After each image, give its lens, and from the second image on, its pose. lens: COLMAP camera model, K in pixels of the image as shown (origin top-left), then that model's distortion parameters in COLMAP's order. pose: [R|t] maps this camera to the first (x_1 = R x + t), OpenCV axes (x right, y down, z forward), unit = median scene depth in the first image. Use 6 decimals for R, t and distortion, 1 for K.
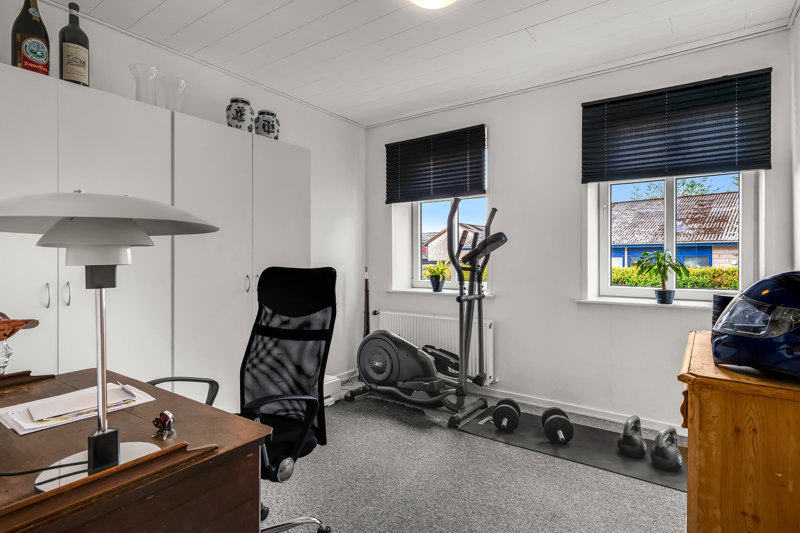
lens RADIAL K [[423.2, 0, 401.5], [0, 423.2, 263.8], [0, 0, 1]] dist [0.001148, 0.000051]
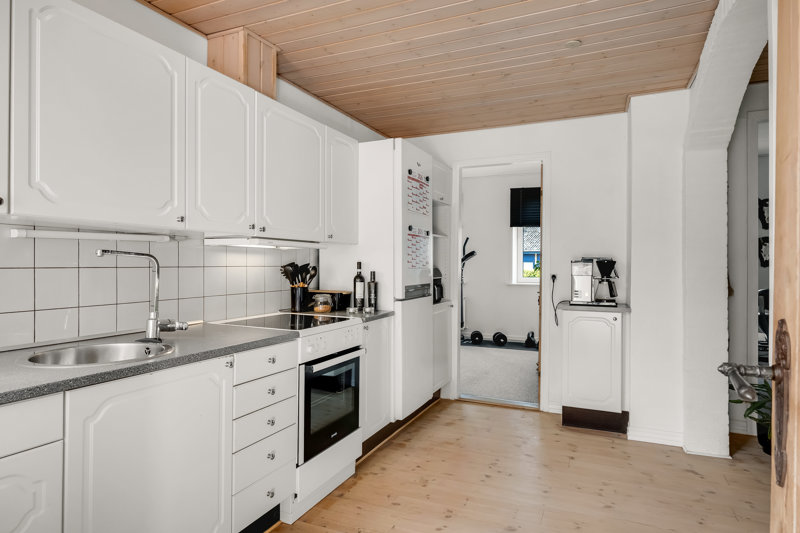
lens RADIAL K [[467.7, 0, 398.0], [0, 467.7, 267.3], [0, 0, 1]] dist [-0.000010, 0.000508]
pose [[0.980624, 0.005208, 0.195829, -0.520478], [-0.004875, 0.999986, -0.002179, 0.015394], [-0.195838, 0.001182, 0.980636, -1.057614]]
